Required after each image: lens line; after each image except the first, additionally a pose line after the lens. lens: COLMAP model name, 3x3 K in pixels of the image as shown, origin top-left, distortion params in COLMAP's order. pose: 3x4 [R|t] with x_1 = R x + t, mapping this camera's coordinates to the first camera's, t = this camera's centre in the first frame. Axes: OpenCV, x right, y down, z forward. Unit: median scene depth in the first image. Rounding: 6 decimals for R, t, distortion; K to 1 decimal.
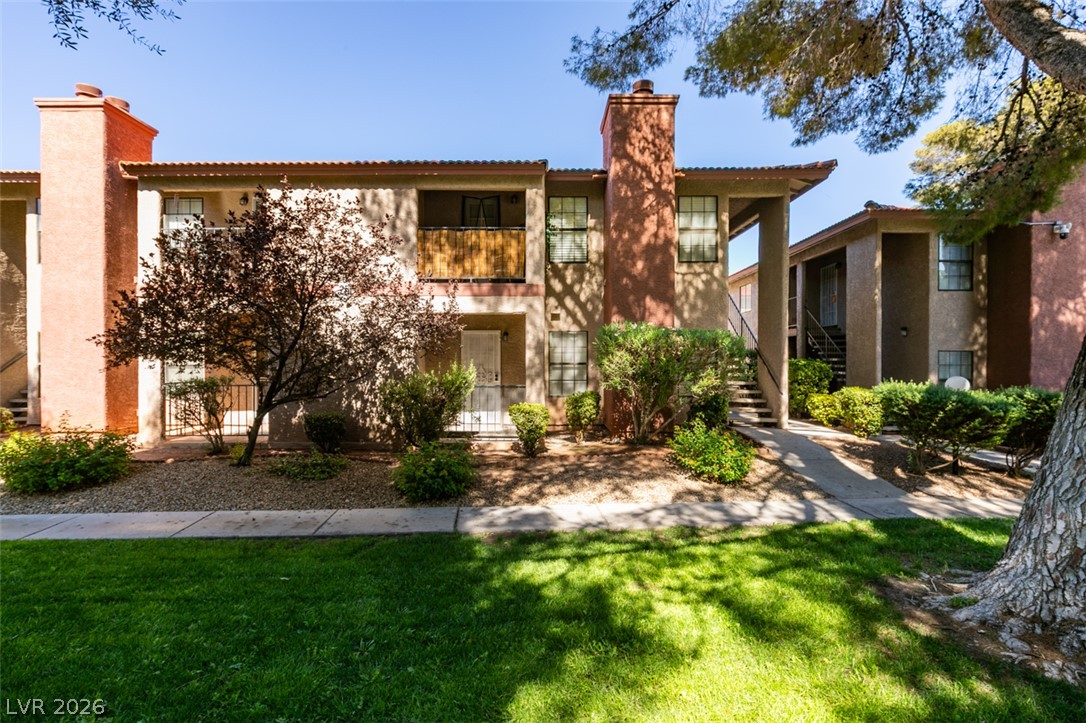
lens RADIAL K [[501.6, 0, 541.6], [0, 501.6, 360.2], [0, 0, 1]] dist [0.004614, -0.003336]
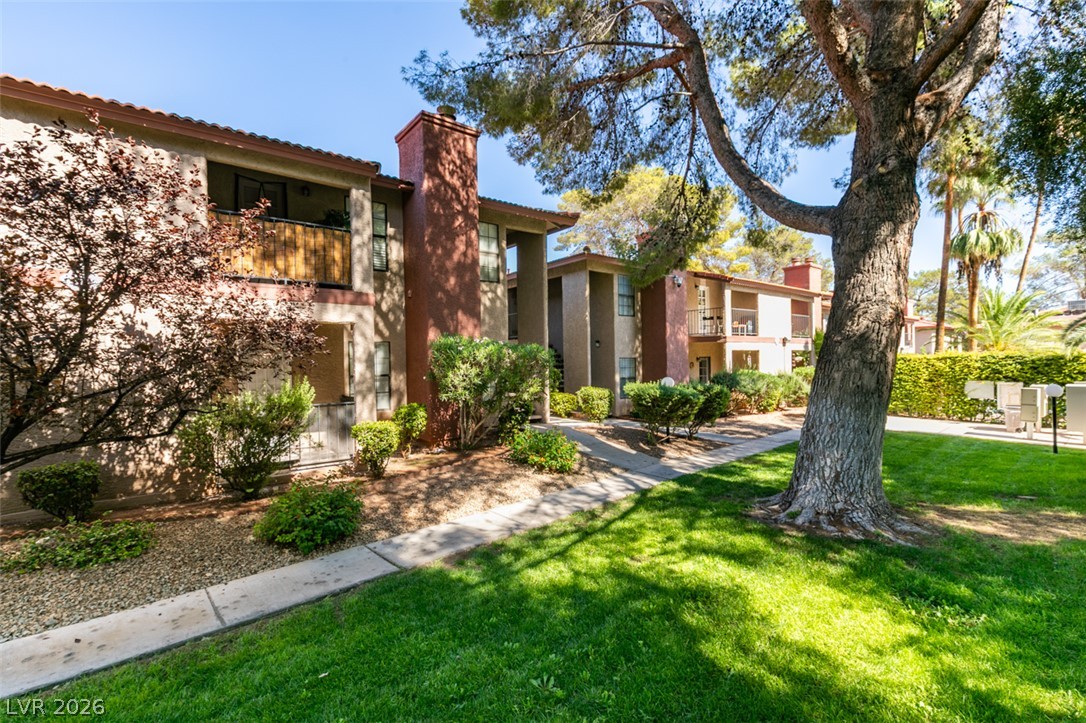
lens RADIAL K [[501.6, 0, 514.4], [0, 501.6, 358.0], [0, 0, 1]] dist [0.004614, -0.003336]
pose [[0.776921, -0.011418, 0.629495, -0.378930], [0.014790, 0.999891, -0.000118, -0.025691], [-0.629424, 0.009402, 0.777005, 0.100791]]
